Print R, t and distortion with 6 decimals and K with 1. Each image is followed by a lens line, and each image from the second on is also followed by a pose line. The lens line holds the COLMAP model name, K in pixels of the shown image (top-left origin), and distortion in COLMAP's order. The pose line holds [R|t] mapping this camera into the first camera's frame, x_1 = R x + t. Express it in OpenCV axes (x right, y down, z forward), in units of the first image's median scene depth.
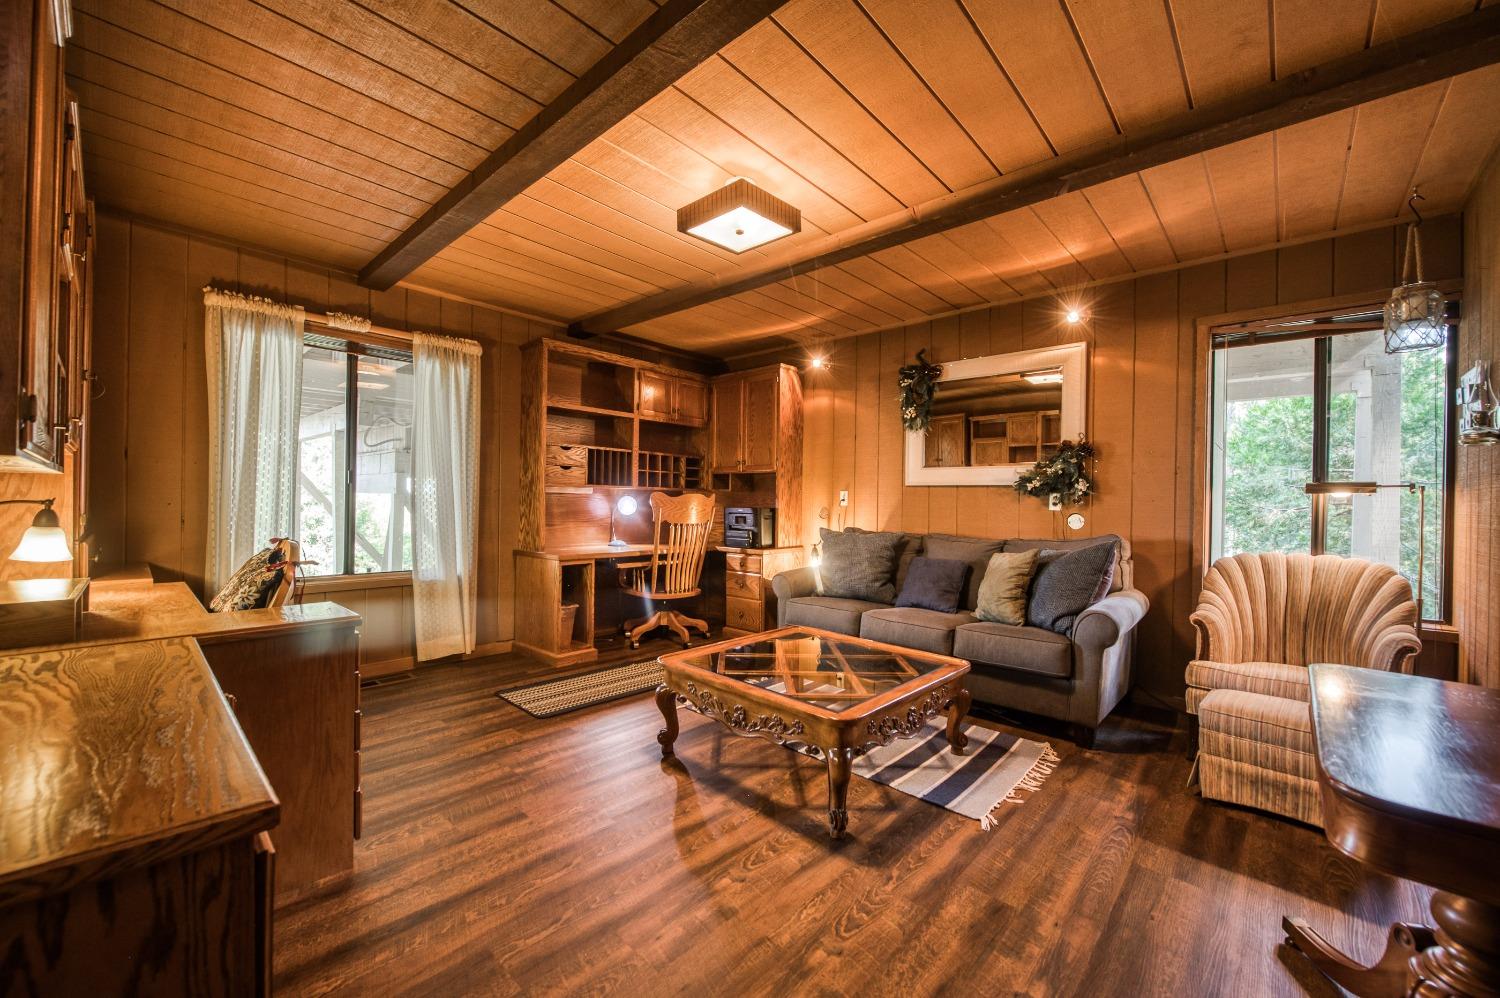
lens RADIAL K [[601.7, 0, 742.4], [0, 601.7, 499.1], [0, 0, 1]] dist [-0.018193, -0.000183]
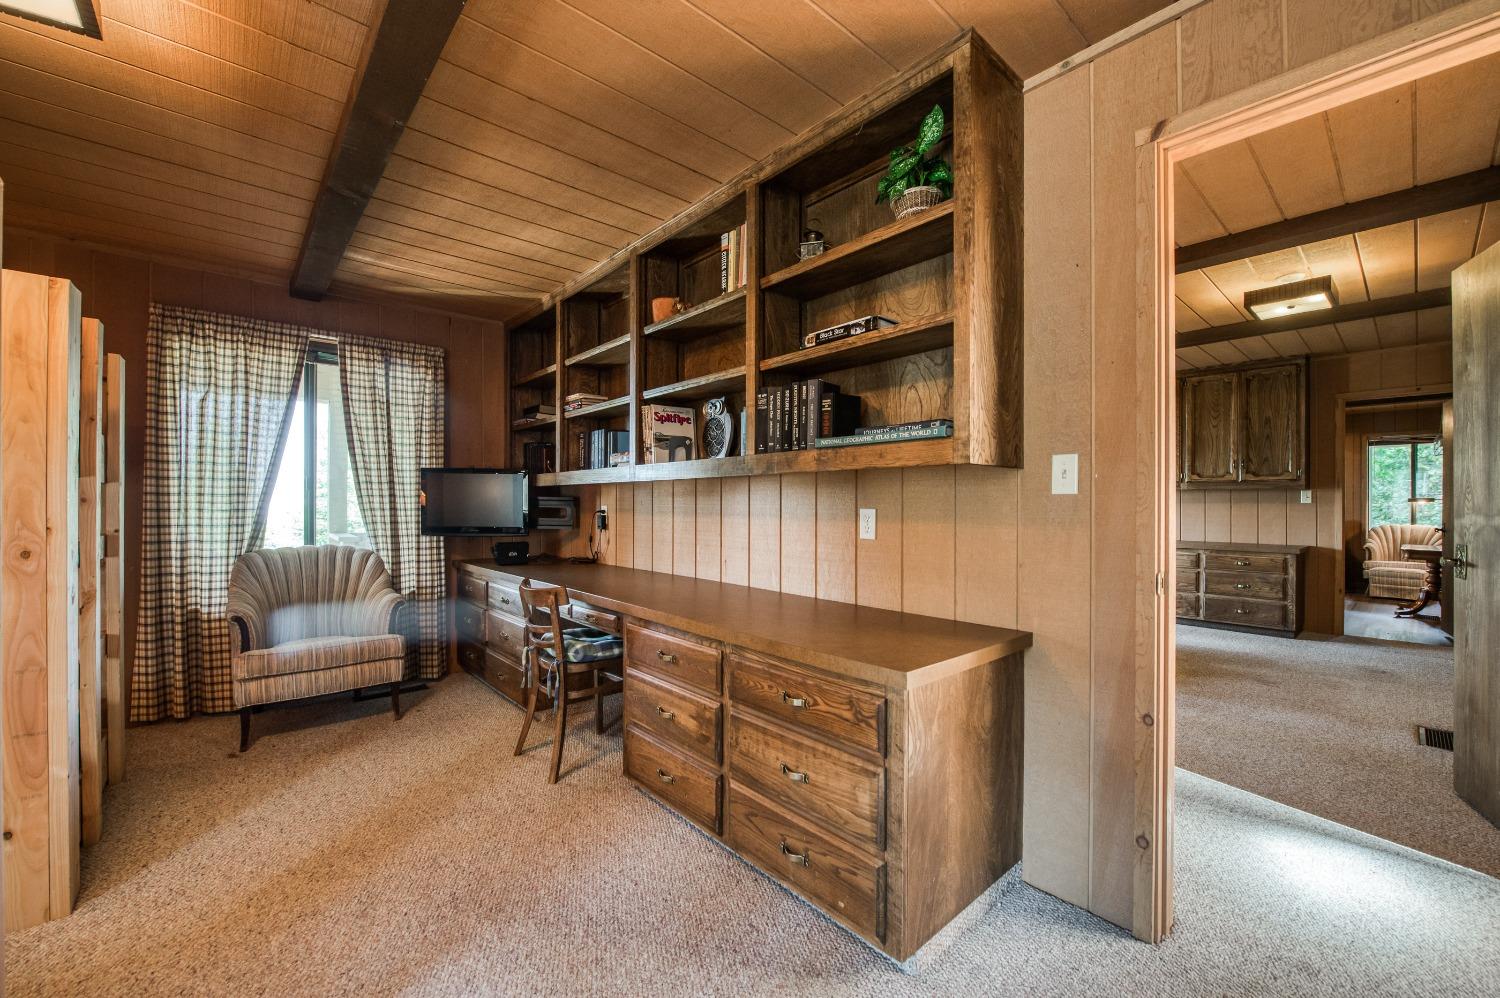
lens RADIAL K [[601.7, 0, 756.6], [0, 601.7, 503.2], [0, 0, 1]] dist [-0.018193, -0.000183]
pose [[0.994786, -0.007881, -0.101680, -1.597131], [0.006985, 0.999934, -0.009168, -0.000683], [0.101745, 0.008410, 0.994775, -1.818704]]
